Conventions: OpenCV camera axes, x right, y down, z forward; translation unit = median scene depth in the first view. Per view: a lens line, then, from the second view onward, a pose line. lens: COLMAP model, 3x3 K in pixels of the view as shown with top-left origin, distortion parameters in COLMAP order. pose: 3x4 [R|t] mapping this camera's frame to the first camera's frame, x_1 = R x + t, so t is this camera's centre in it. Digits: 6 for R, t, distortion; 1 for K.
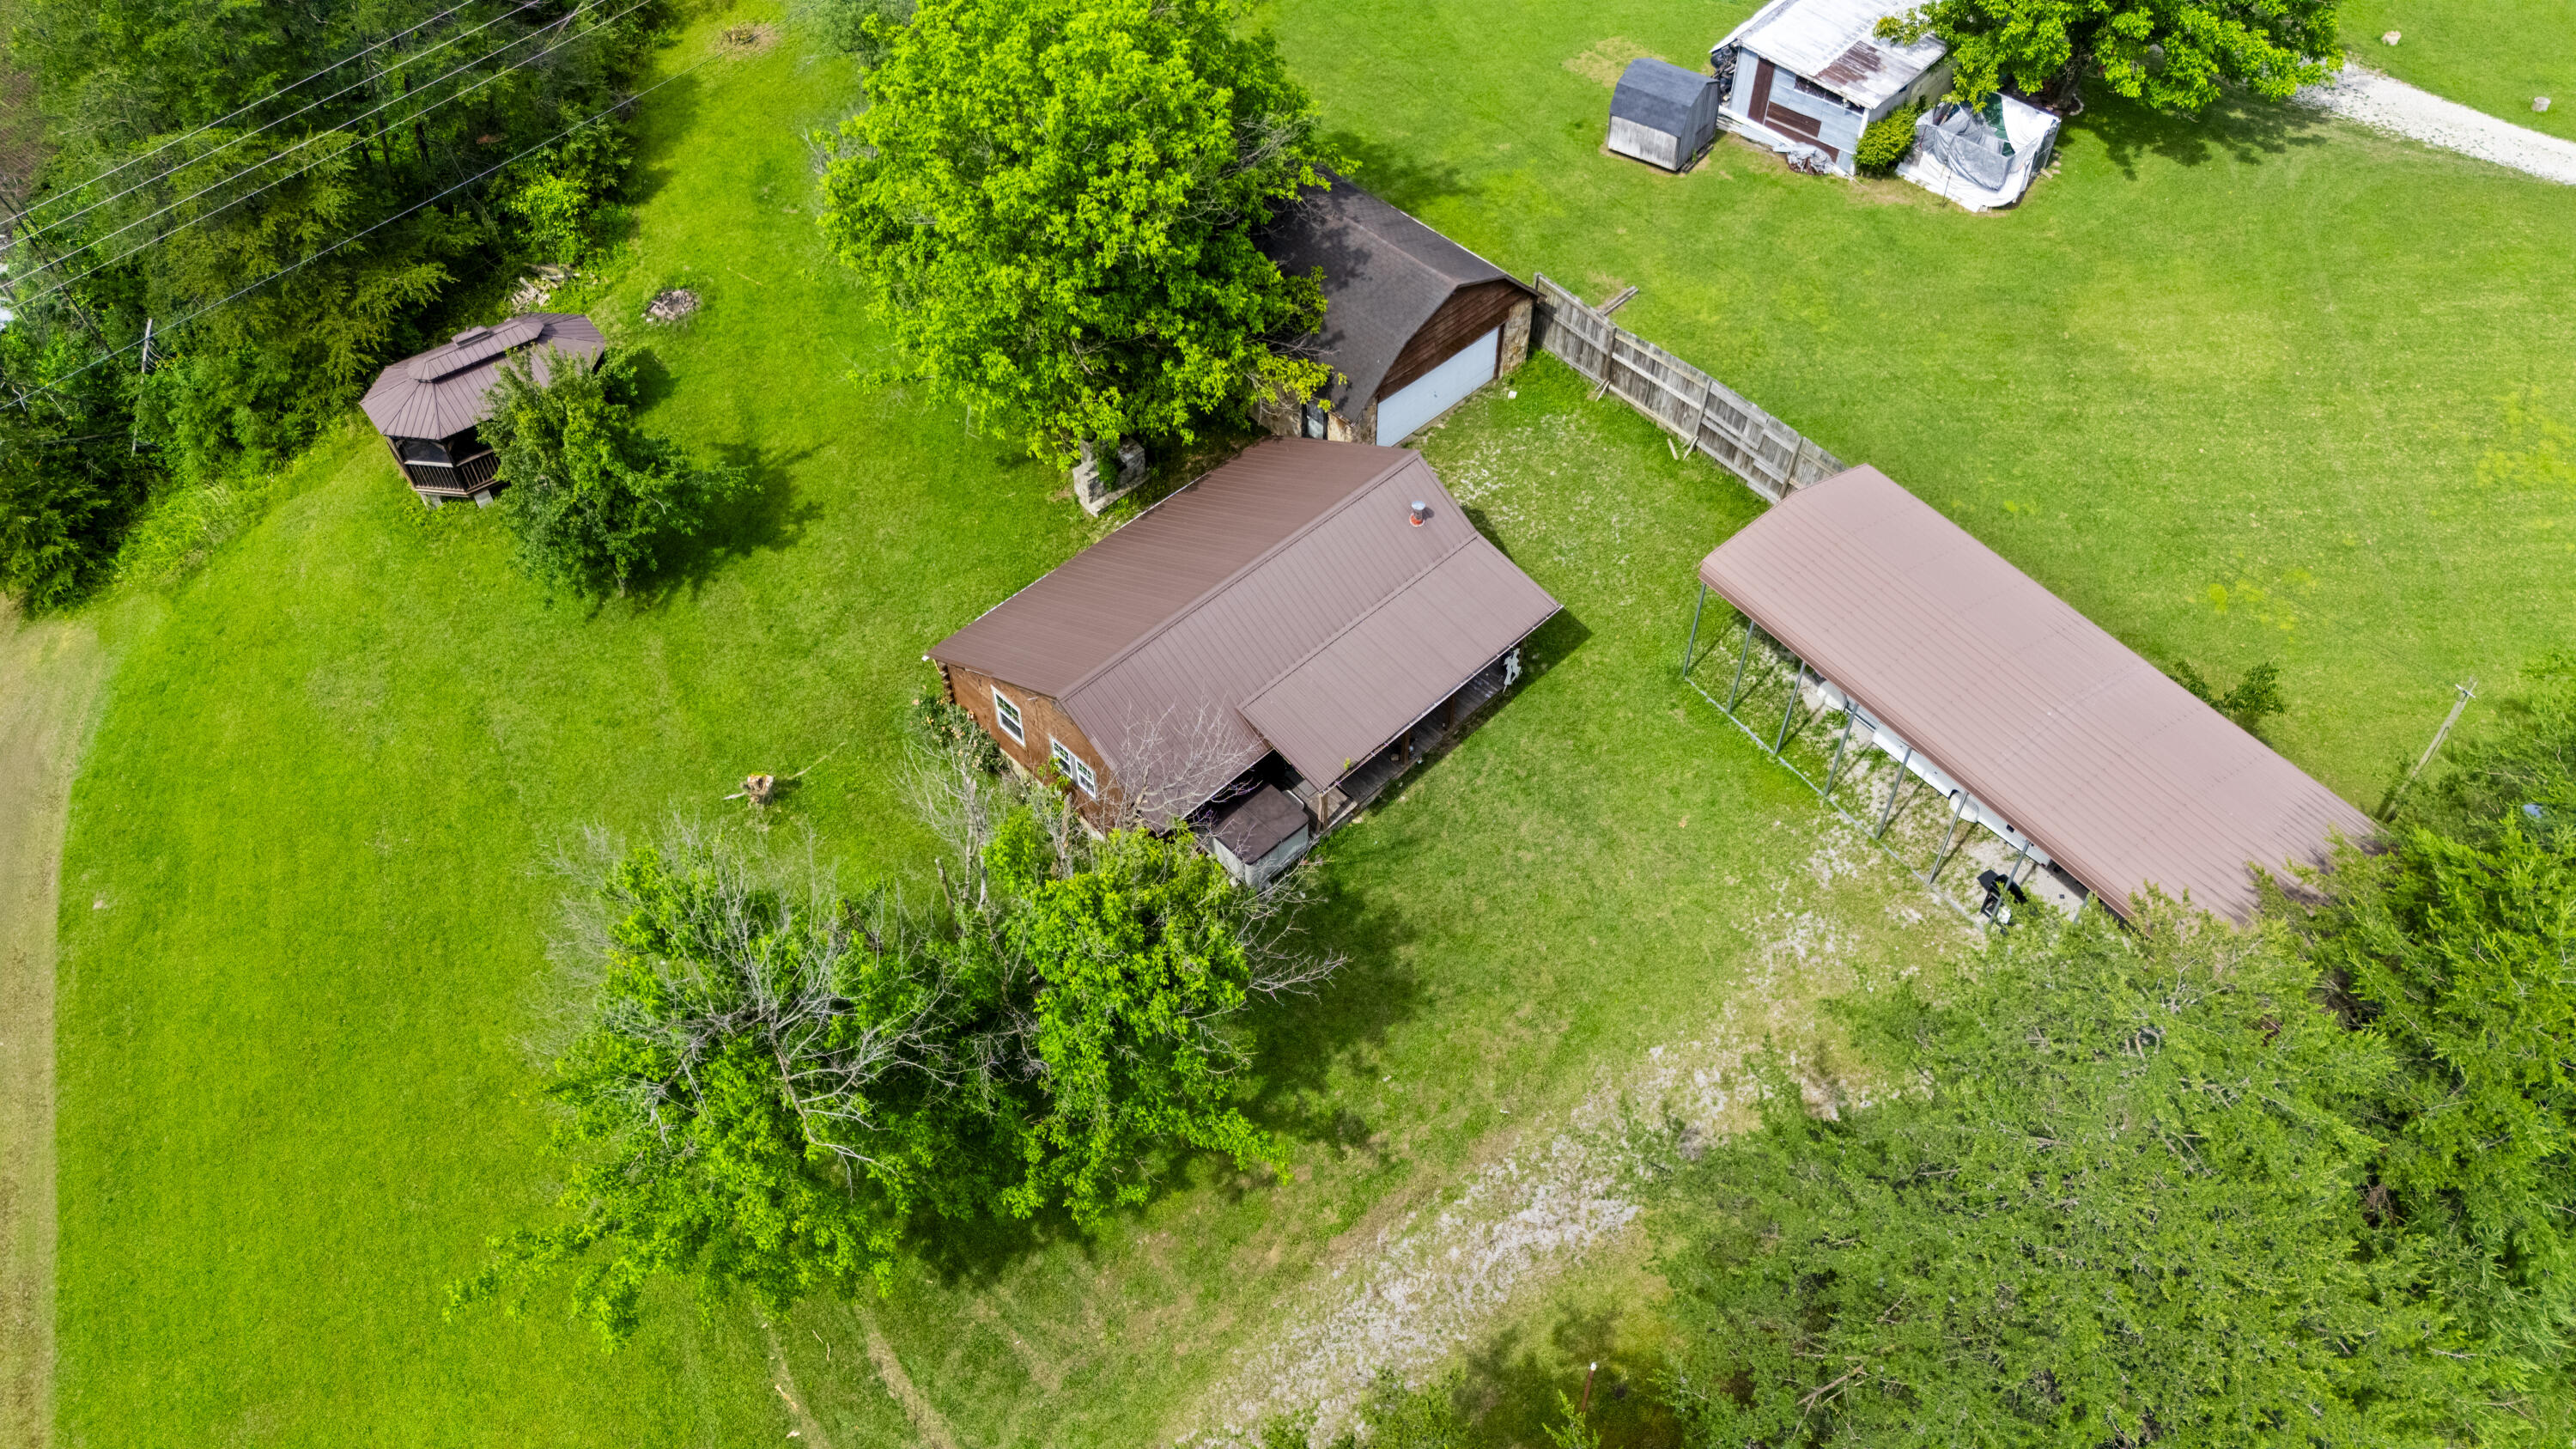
lens RADIAL K [[1882.5, 0, 1300.2], [0, 1882.5, 707.2], [0, 0, 1]] dist [0.082982, -0.076659]
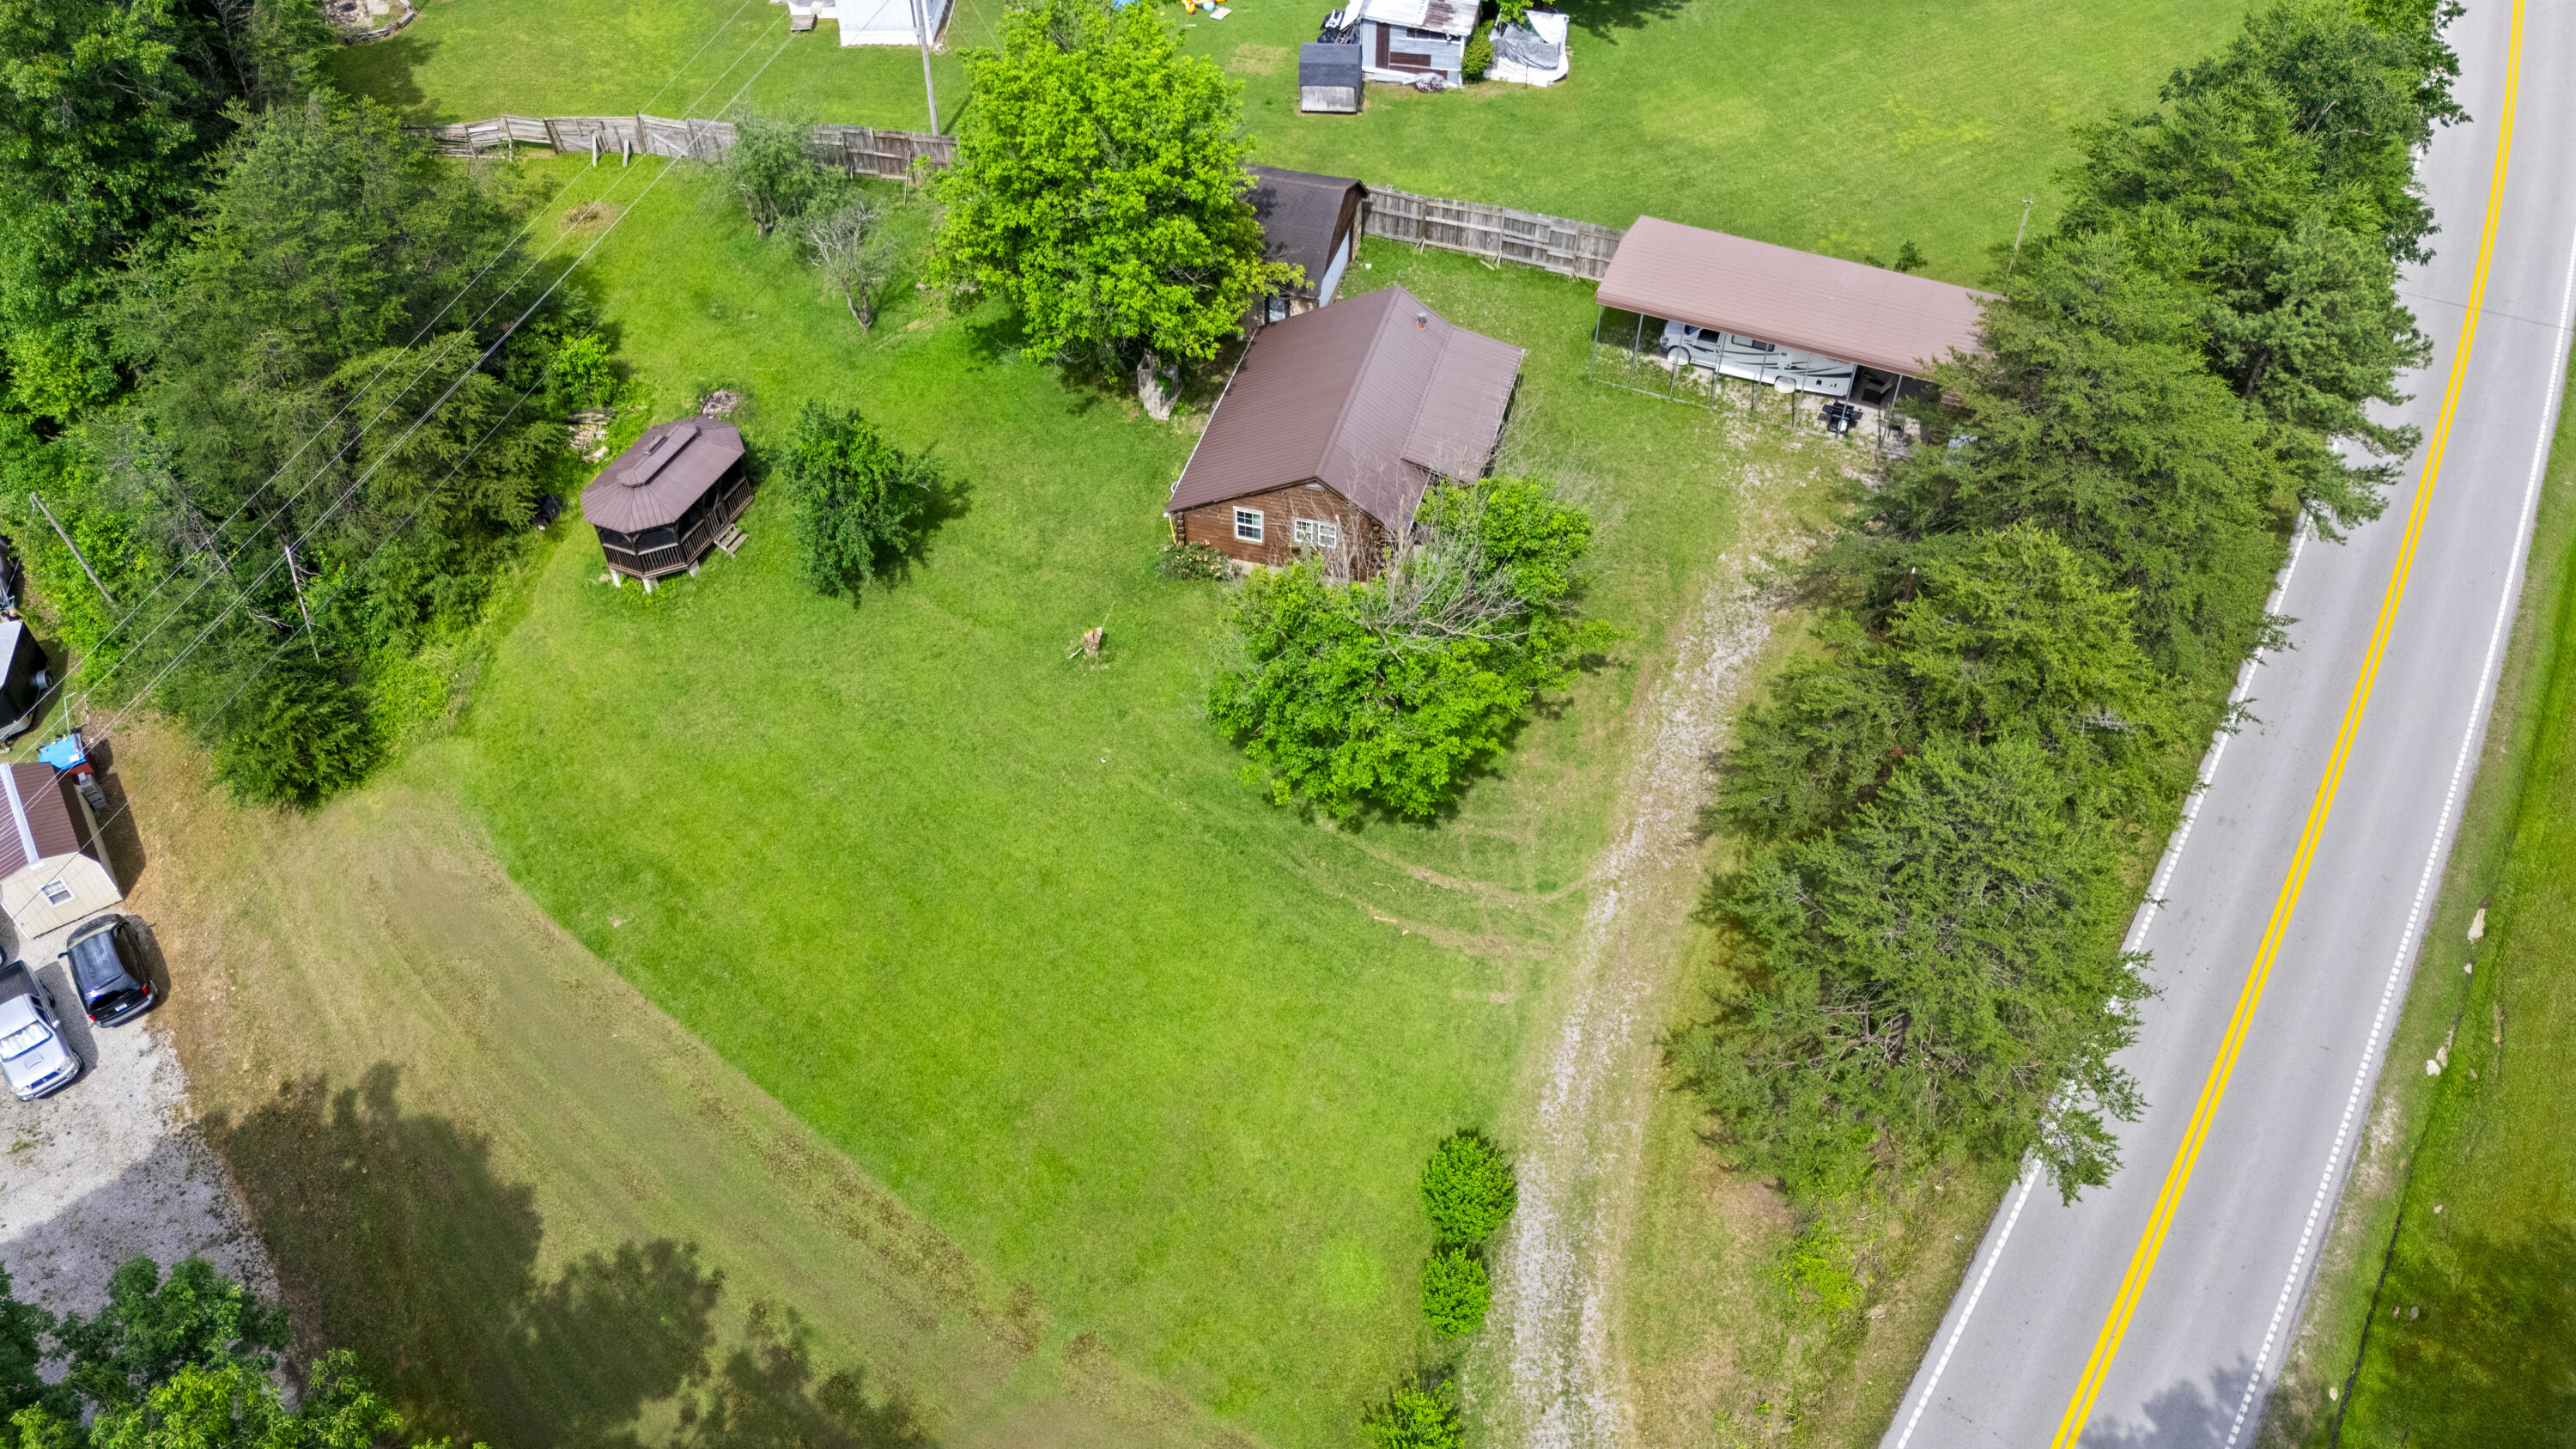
lens RADIAL K [[1882.5, 0, 1300.2], [0, 1882.5, 707.2], [0, 0, 1]] dist [0.082982, -0.076659]
pose [[0.869695, -0.353020, 0.344973, -0.543399], [0.371241, 0.928428, 0.014166, 0.105991], [-0.325284, 0.115748, 0.938506, -0.294351]]
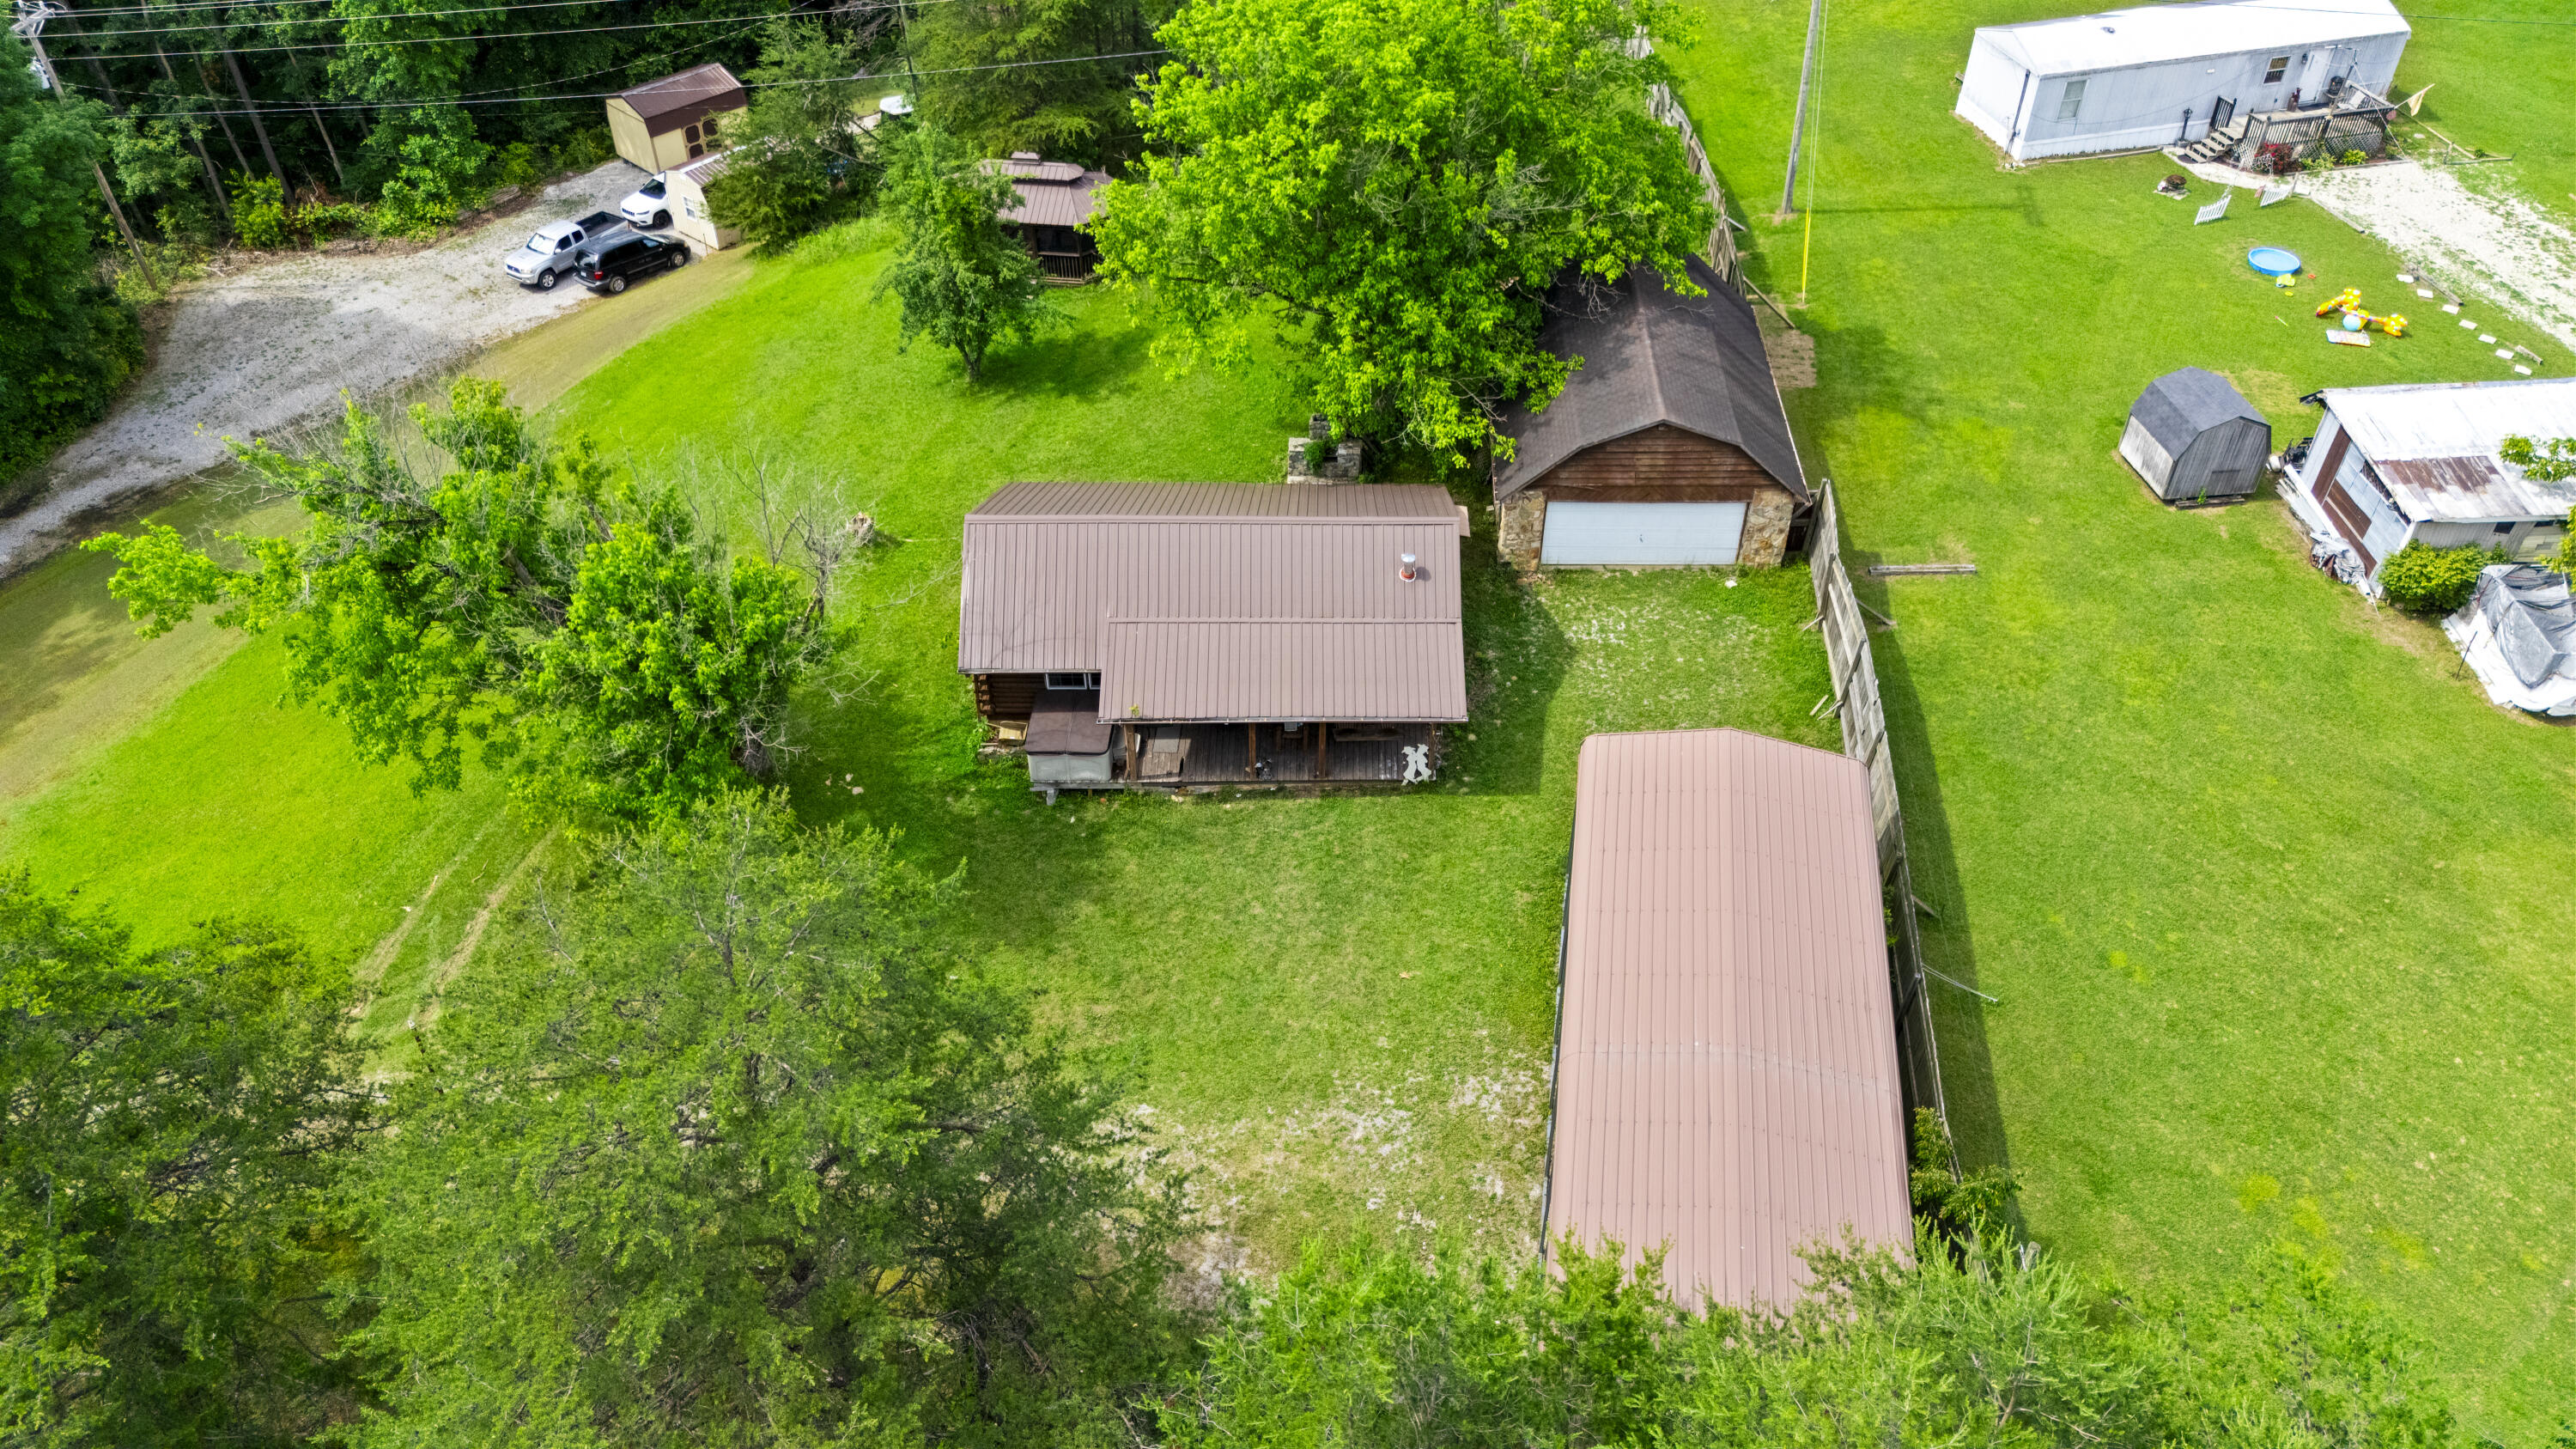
lens RADIAL K [[1882.5, 0, 1300.2], [0, 1882.5, 707.2], [0, 0, 1]] dist [0.082982, -0.076659]
pose [[0.704307, 0.469873, -0.532138, 0.471171], [-0.532793, 0.845243, 0.041167, -0.044218], [0.469130, 0.254526, 0.845656, 0.159113]]
